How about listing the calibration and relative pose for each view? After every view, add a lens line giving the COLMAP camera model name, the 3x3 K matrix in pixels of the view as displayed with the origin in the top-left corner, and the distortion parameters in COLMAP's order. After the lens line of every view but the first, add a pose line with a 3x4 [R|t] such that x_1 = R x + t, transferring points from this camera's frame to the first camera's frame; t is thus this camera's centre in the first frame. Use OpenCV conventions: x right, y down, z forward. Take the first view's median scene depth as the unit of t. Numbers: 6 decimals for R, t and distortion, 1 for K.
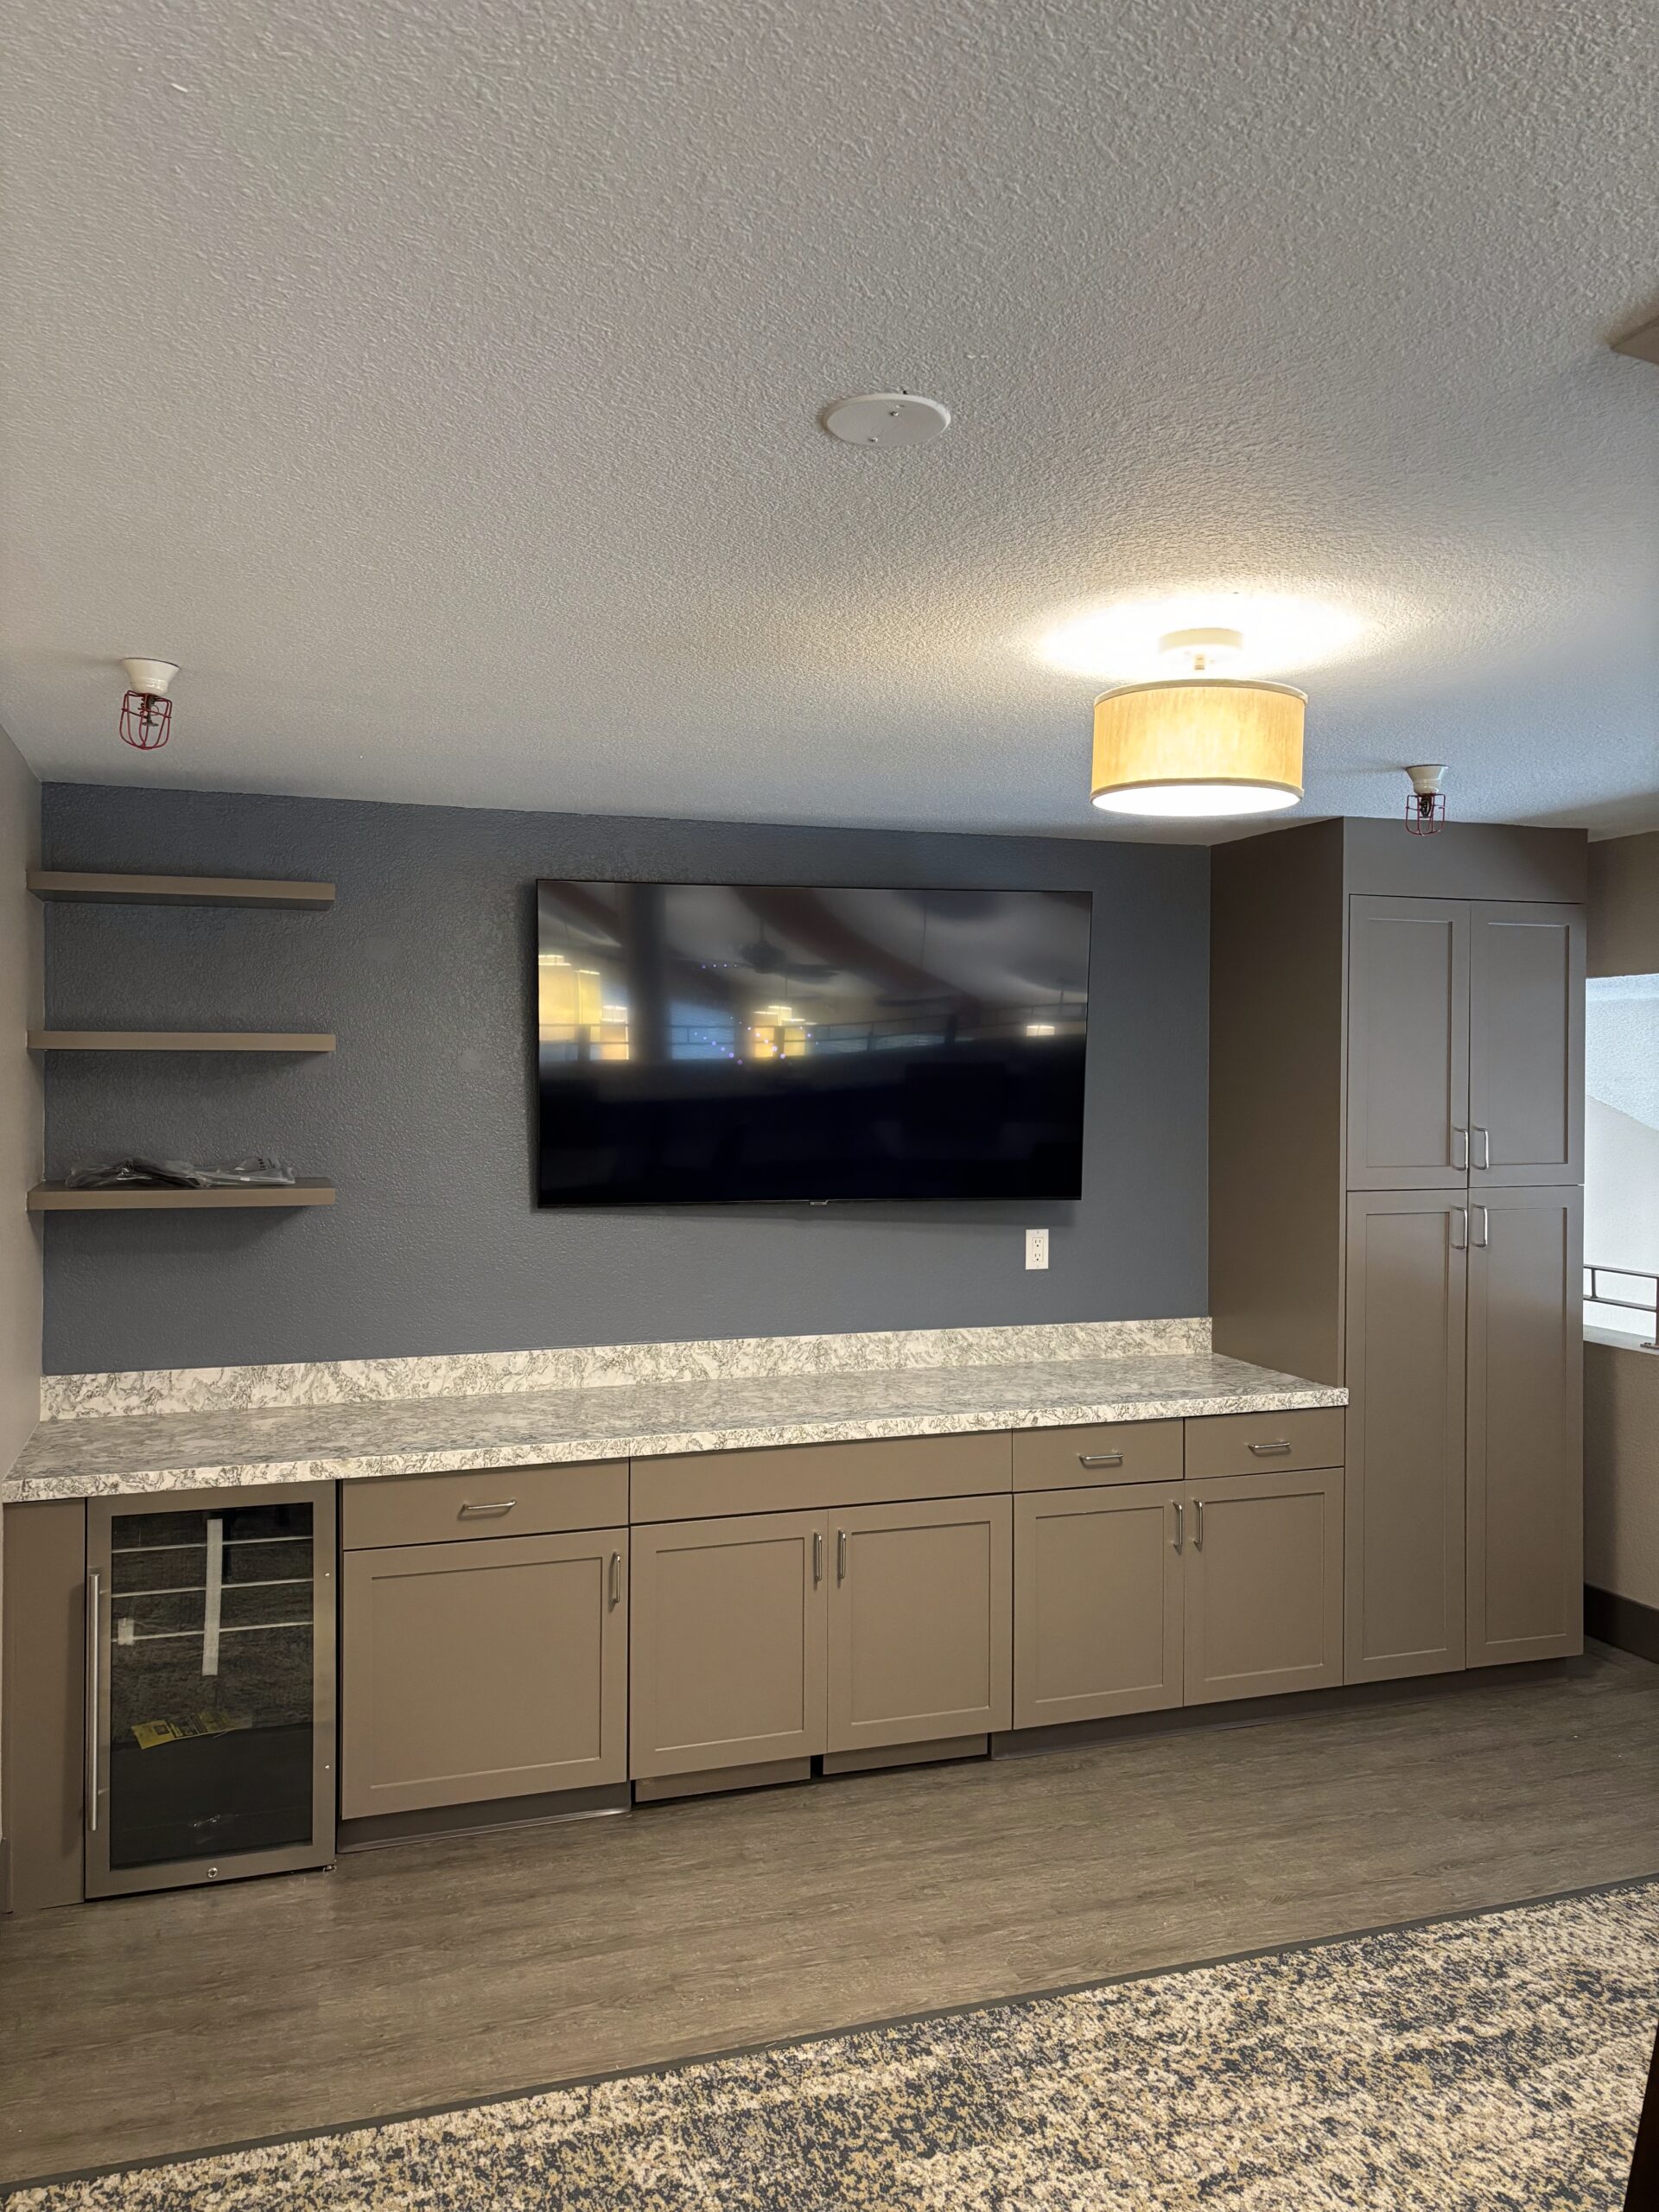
lens RADIAL K [[1647.5, 0, 809.7], [0, 1647.5, 1111.9], [0, 0, 1]] dist [0.080088, -0.085114]
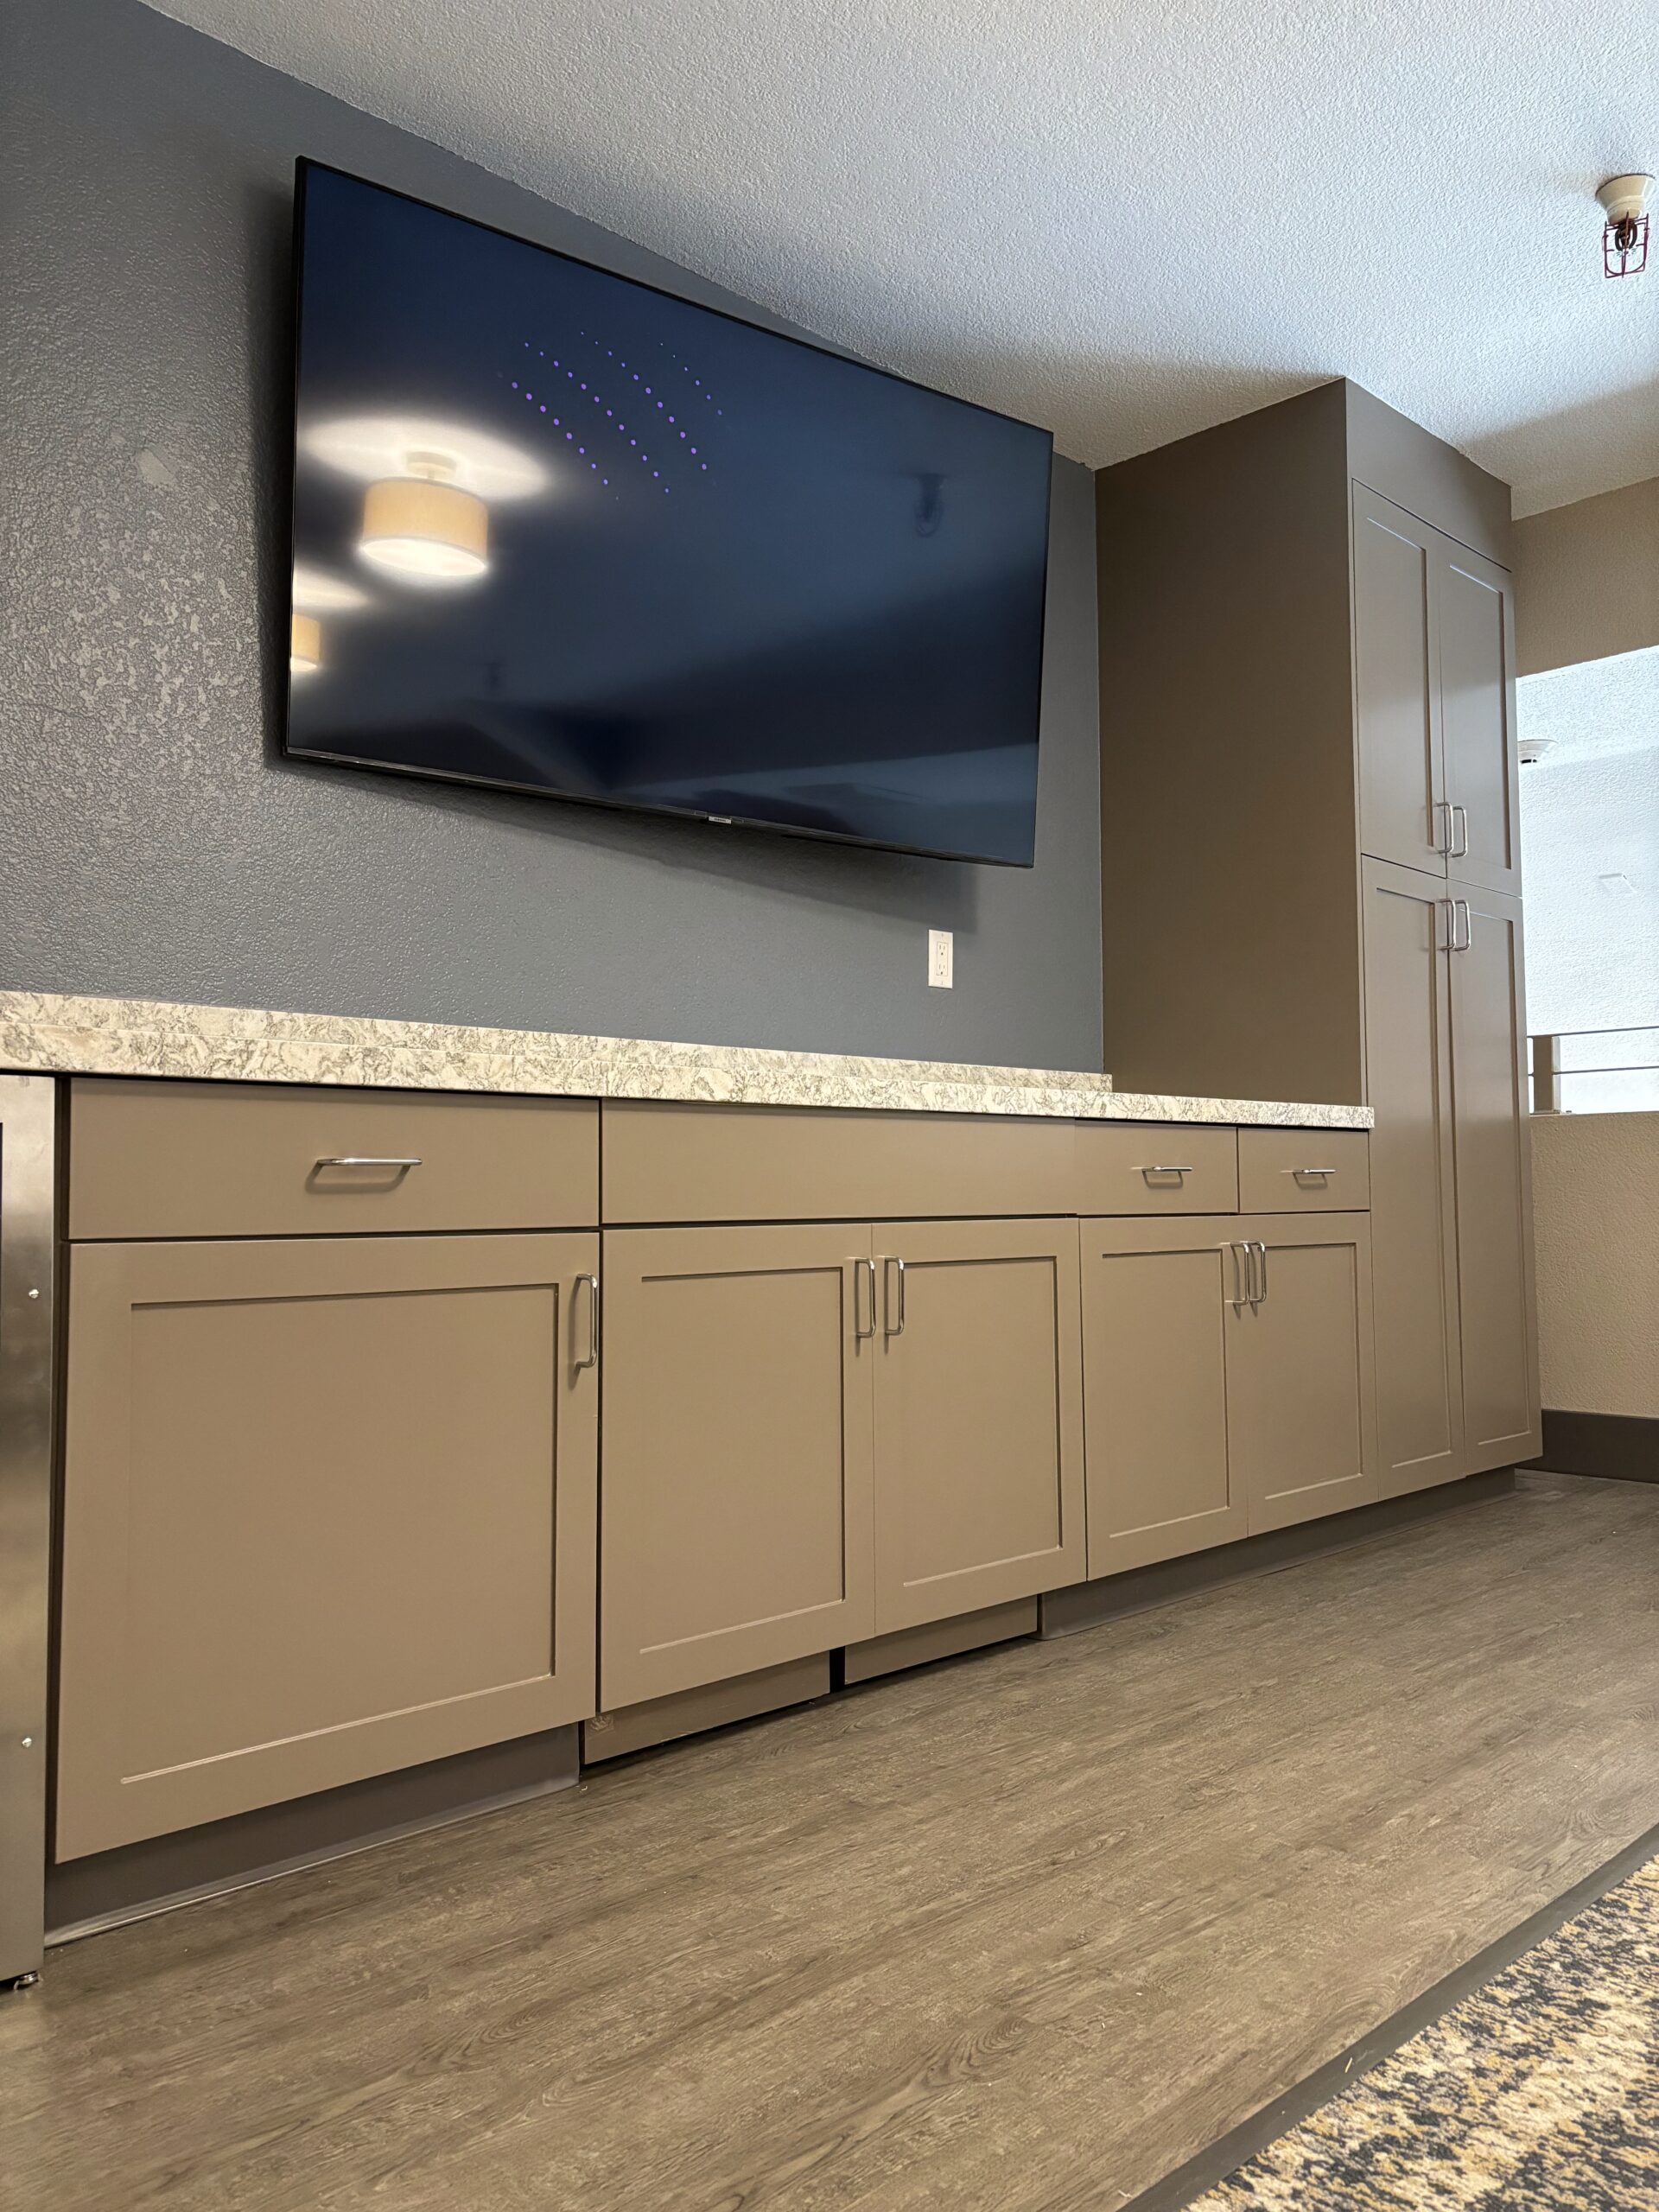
lens RADIAL K [[1647.5, 0, 822.6], [0, 1647.5, 1085.8], [0, 0, 1]] dist [0.080088, -0.085114]
pose [[0.898409, 0.023001, 0.438557, -0.287936], [0.016727, 0.996111, -0.086510, 0.258001], [-0.438842, 0.085057, 0.894530, 0.496565]]
